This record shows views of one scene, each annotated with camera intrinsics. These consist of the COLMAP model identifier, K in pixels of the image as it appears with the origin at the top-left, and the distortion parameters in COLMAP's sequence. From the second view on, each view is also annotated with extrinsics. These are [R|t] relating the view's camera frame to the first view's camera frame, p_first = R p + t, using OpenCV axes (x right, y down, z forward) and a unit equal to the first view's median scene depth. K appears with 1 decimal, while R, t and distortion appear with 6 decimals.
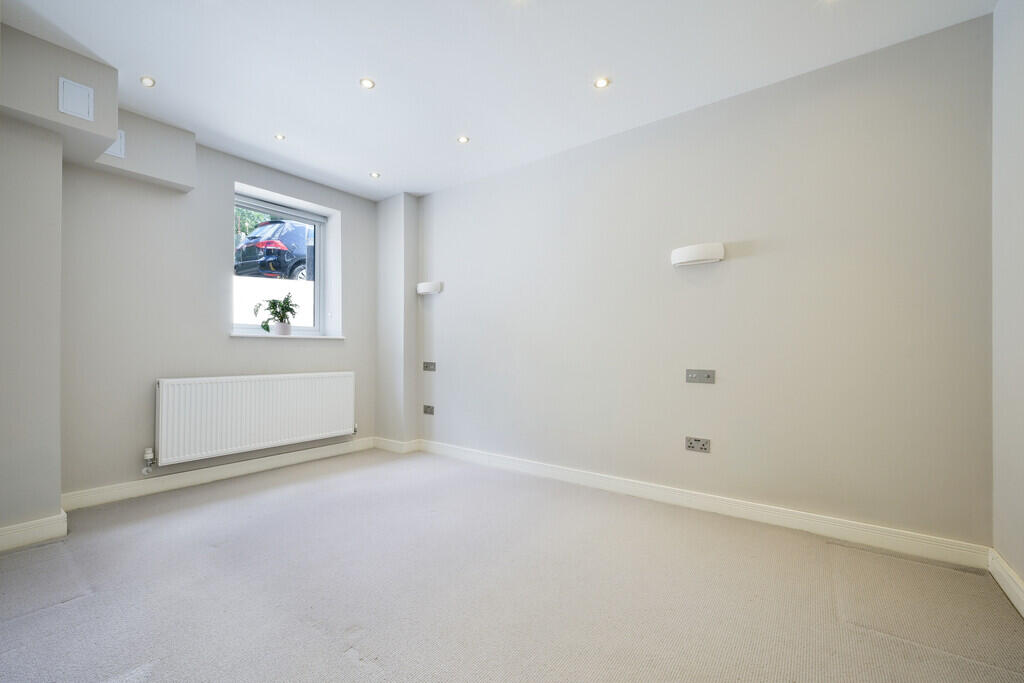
lens RADIAL K [[422.0, 0, 518.4], [0, 422.0, 346.8], [0, 0, 1]] dist [-0.000968, -0.000254]
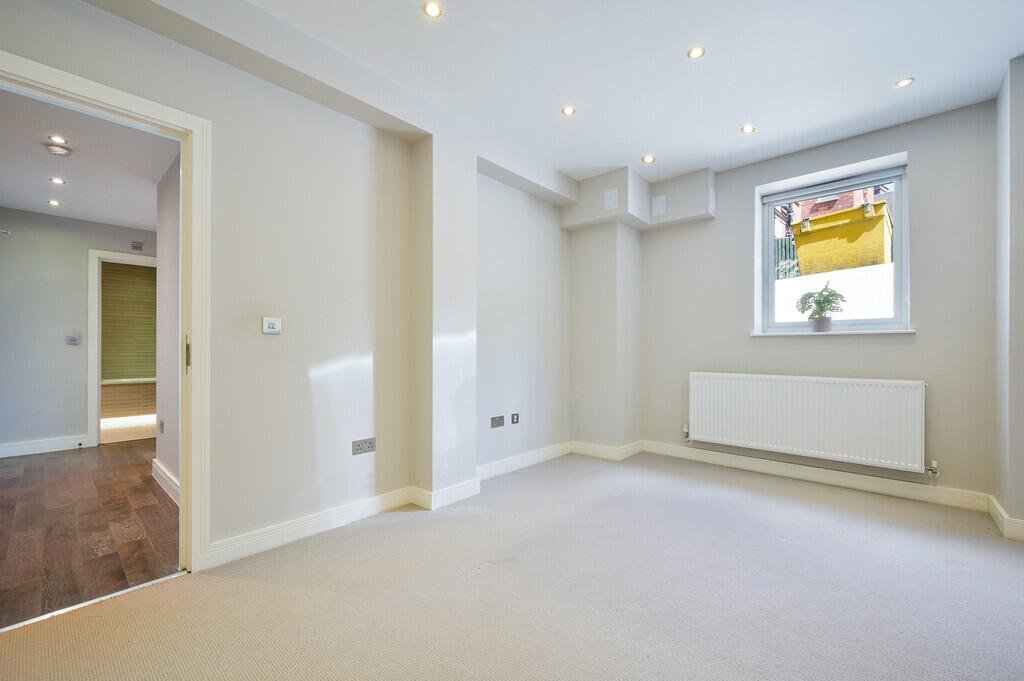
lens RADIAL K [[422.0, 0, 518.4], [0, 422.0, 345.8], [0, 0, 1]] dist [-0.000968, -0.000254]
pose [[-0.099168, -0.009613, -0.995024, 0.399372], [0.009780, 0.999896, -0.010635, 0.004128], [0.995023, -0.010786, -0.099064, 0.496541]]
